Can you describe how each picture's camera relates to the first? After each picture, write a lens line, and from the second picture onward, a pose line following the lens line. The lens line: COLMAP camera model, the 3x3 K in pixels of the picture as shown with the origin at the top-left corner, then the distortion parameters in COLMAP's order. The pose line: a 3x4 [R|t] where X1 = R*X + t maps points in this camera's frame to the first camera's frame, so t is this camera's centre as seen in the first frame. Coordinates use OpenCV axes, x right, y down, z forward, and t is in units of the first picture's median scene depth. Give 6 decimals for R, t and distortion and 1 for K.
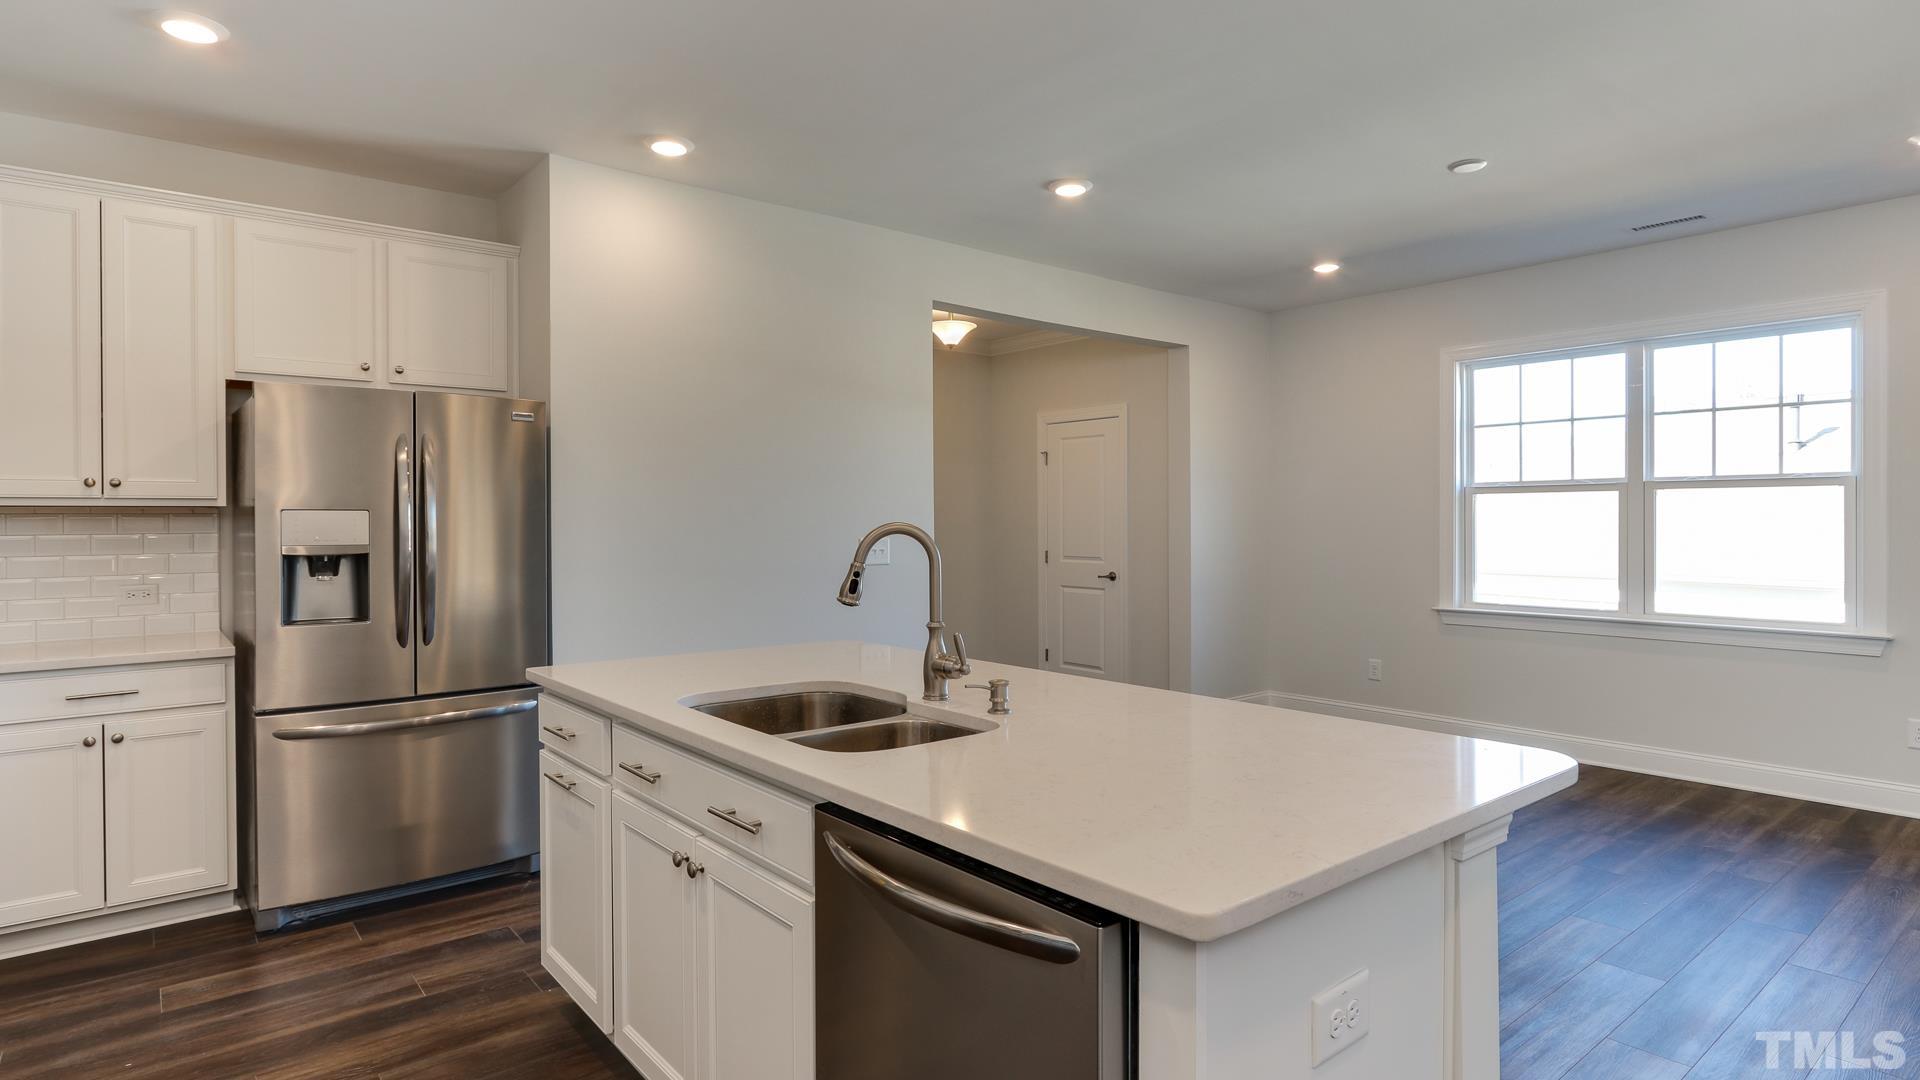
lens RADIAL K [[1030.8, 0, 902.3], [0, 1030.8, 526.3], [0, 0, 1]] dist [0.015678, -0.001053]
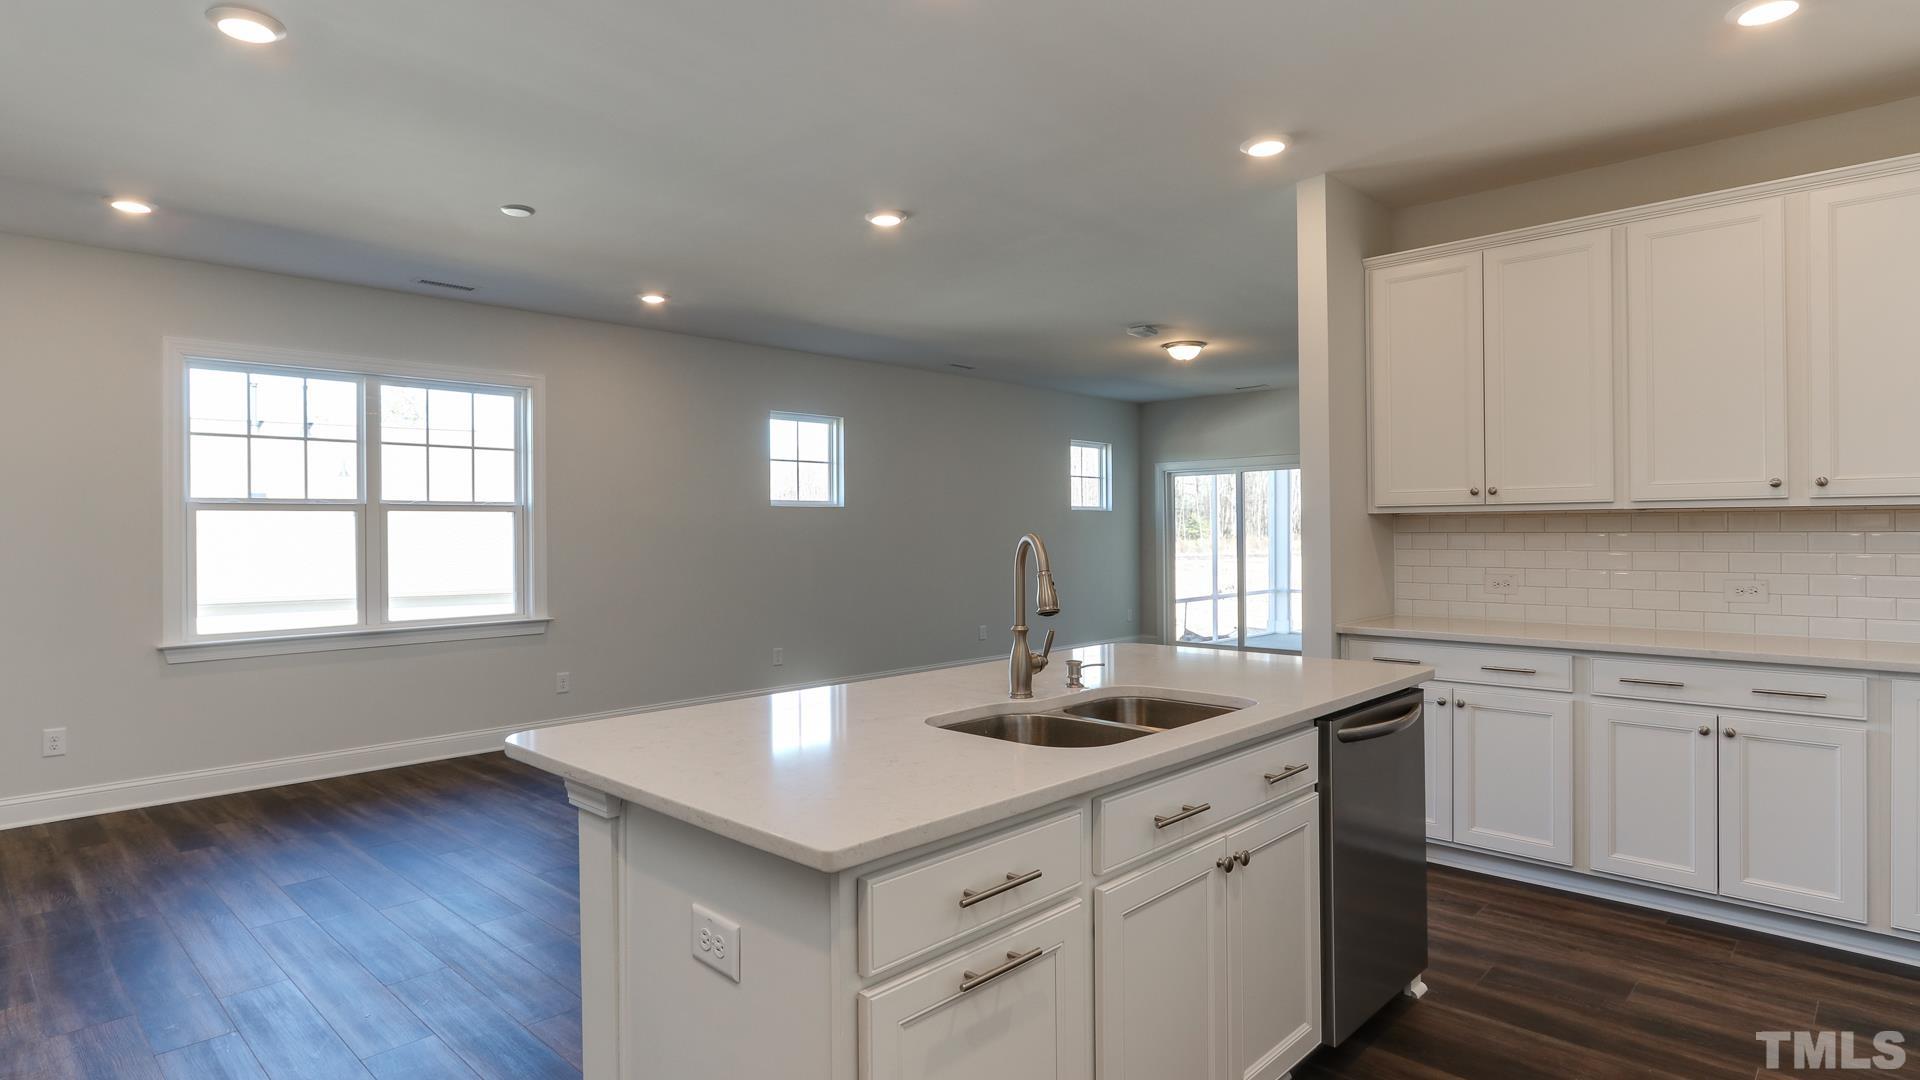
lens RADIAL K [[1030.8, 0, 985.3], [0, 1030.8, 526.1], [0, 0, 1]] dist [0.015678, -0.001053]
pose [[-0.176866, 0.008021, 0.984202, -0.473892], [0.014919, 0.999874, -0.005468, -0.003572], [-0.984122, 0.013716, -0.176964, 0.560134]]
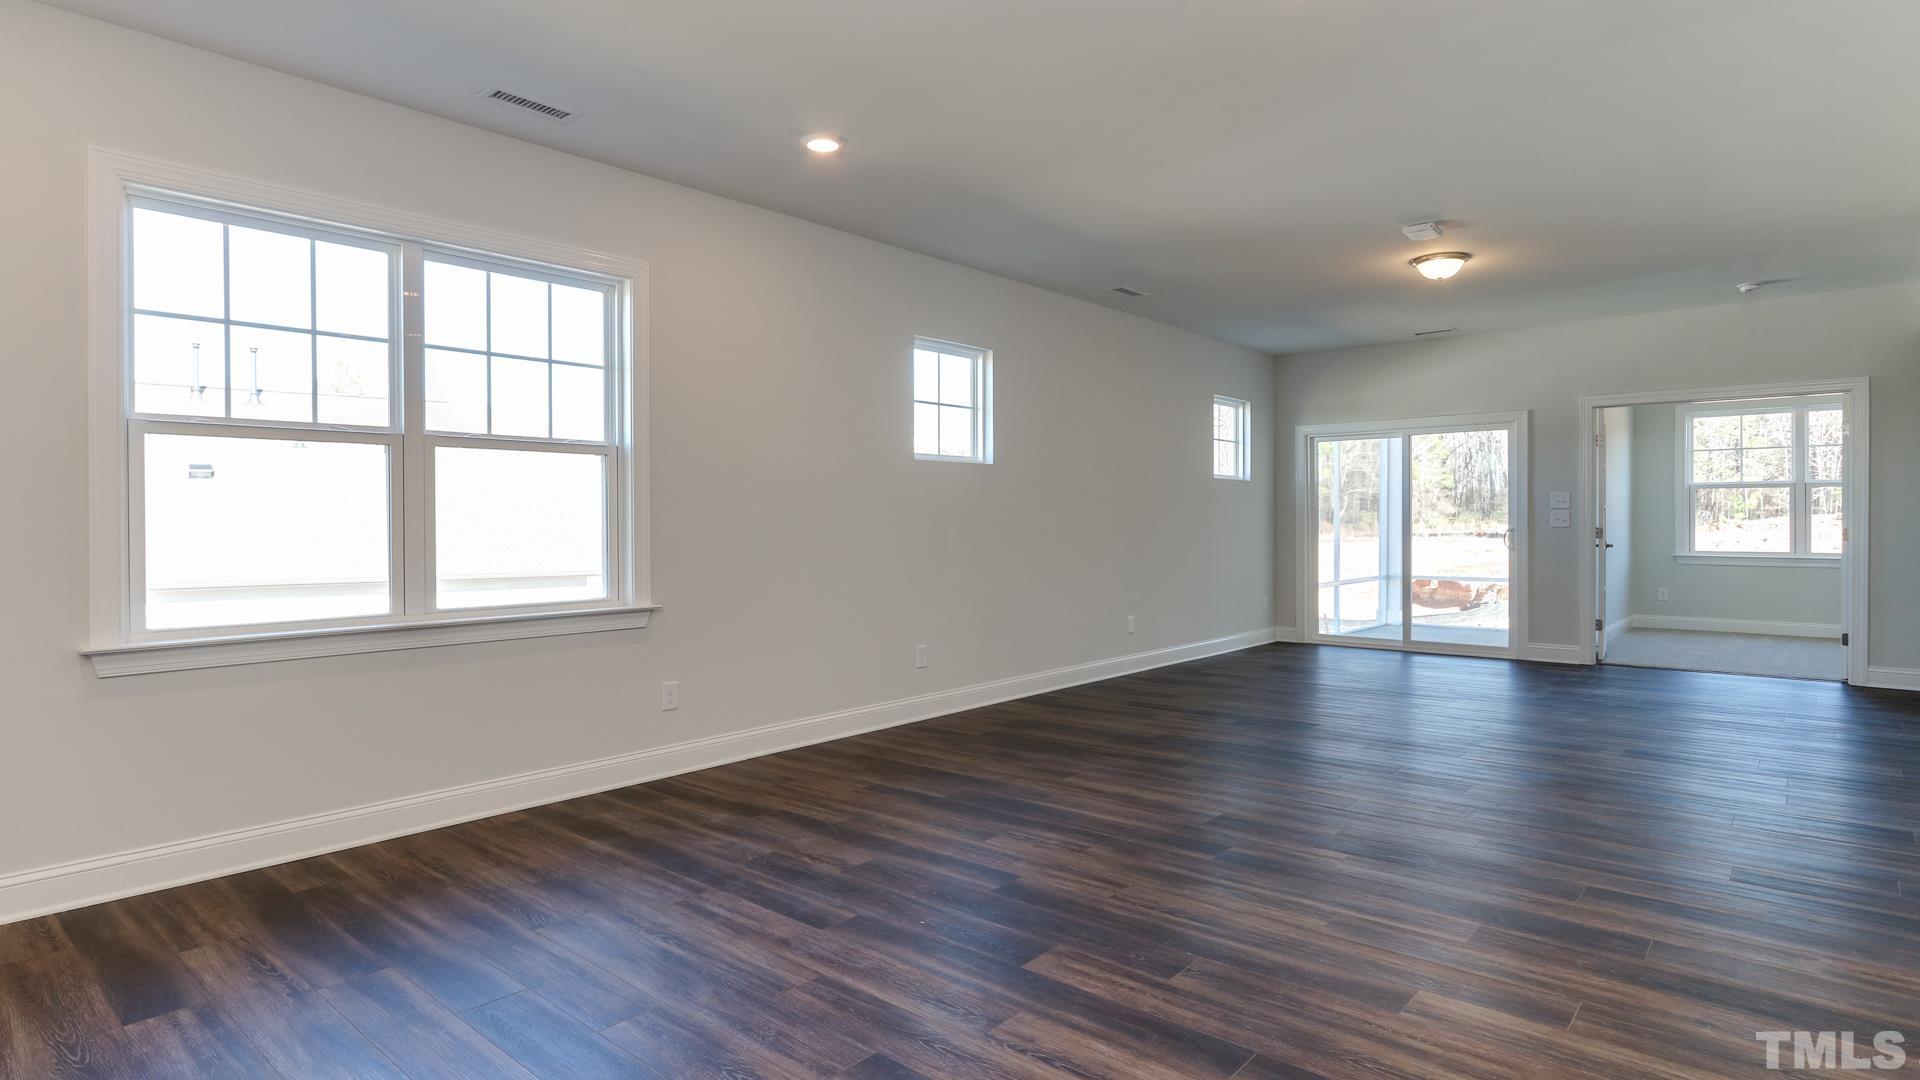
lens RADIAL K [[1030.8, 0, 985.4], [0, 1030.8, 523.5], [0, 0, 1]] dist [0.015678, -0.001053]
pose [[-0.217424, 0.002337, 0.976074, -0.091108], [0.012063, 0.999927, 0.000293, 0.024520], [-0.976003, 0.011838, -0.217437, 0.765270]]
